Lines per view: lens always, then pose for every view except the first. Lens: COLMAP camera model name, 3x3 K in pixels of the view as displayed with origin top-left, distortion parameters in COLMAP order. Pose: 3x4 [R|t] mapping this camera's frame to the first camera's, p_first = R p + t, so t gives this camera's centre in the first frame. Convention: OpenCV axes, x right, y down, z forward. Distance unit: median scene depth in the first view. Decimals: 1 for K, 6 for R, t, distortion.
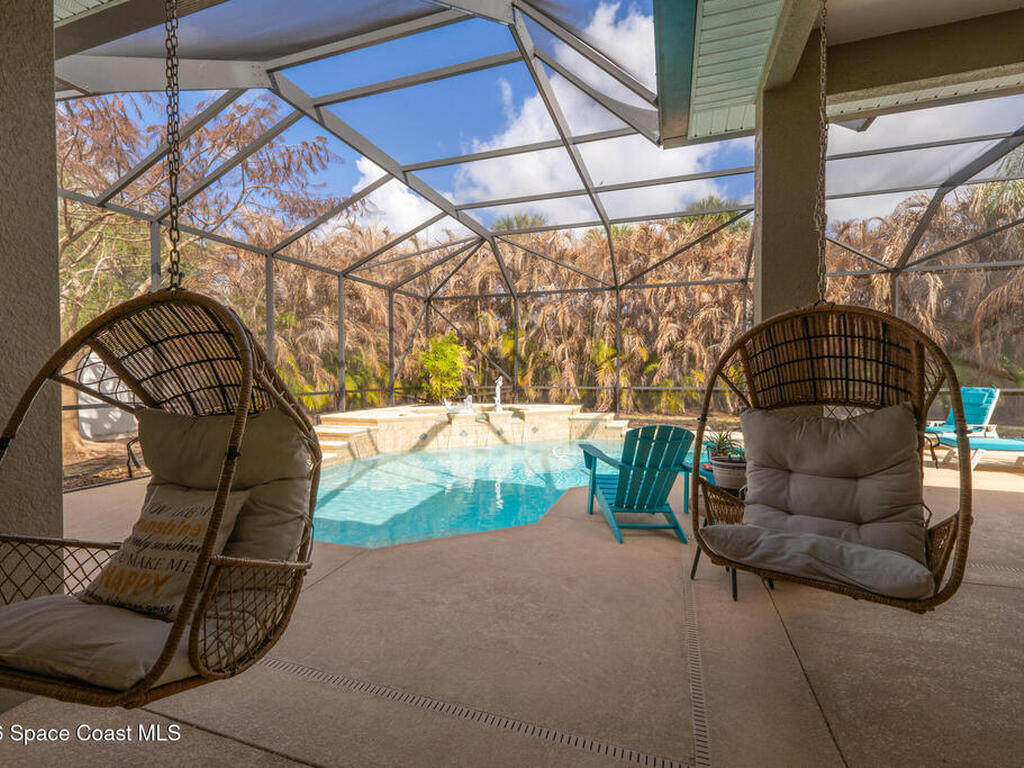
lens RADIAL K [[481.6, 0, 512.8], [0, 481.6, 380.9], [0, 0, 1]] dist [-0.004337, 0.002964]
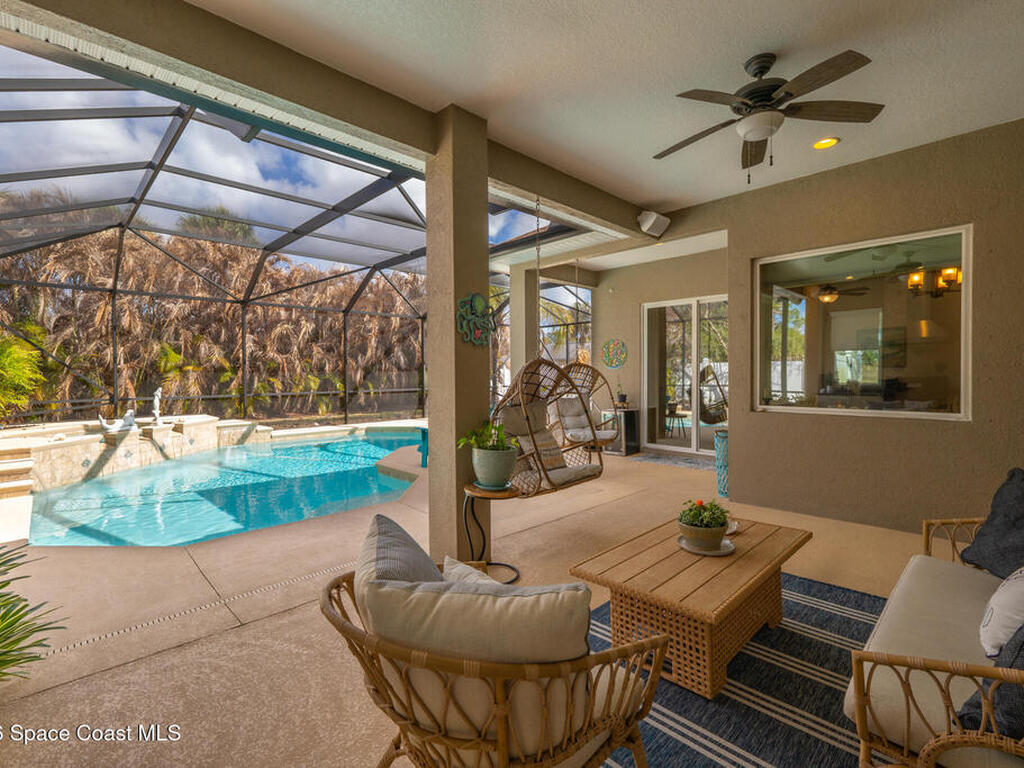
lens RADIAL K [[481.6, 0, 505.9], [0, 481.6, 387.0], [0, 0, 1]] dist [-0.004337, 0.002964]
pose [[0.461757, -0.024872, 0.886658, -0.455673], [0.020144, 0.999643, 0.017550, -0.011382], [-0.886778, 0.009757, 0.462093, -0.011603]]
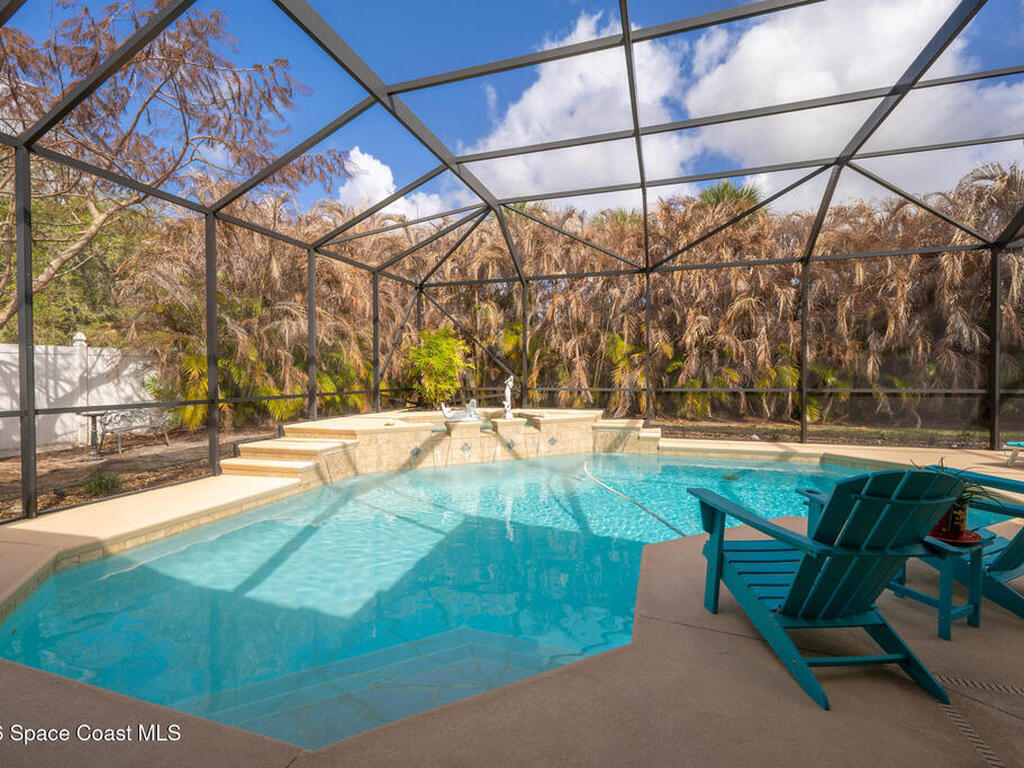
lens RADIAL K [[481.6, 0, 508.2], [0, 481.6, 384.0], [0, 0, 1]] dist [-0.004337, 0.002964]
pose [[0.999933, -0.000551, 0.011581, -0.033657], [0.000497, 0.999989, 0.004706, 0.000763], [-0.011583, -0.004700, 0.999922, 0.165043]]
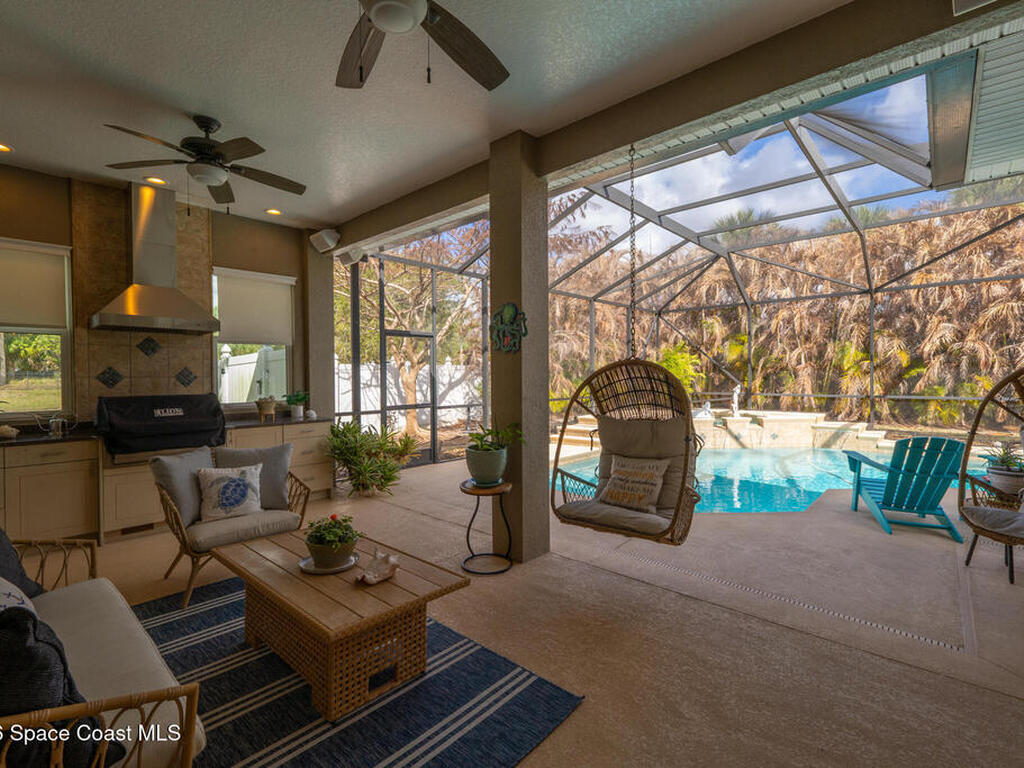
lens RADIAL K [[481.6, 0, 504.5], [0, 481.6, 381.7], [0, 0, 1]] dist [-0.004337, 0.002964]
pose [[0.912265, 0.003705, -0.409583, -0.052110], [-0.003488, 0.999993, 0.001278, -0.013020], [0.409585, 0.000263, 0.912272, -0.155648]]
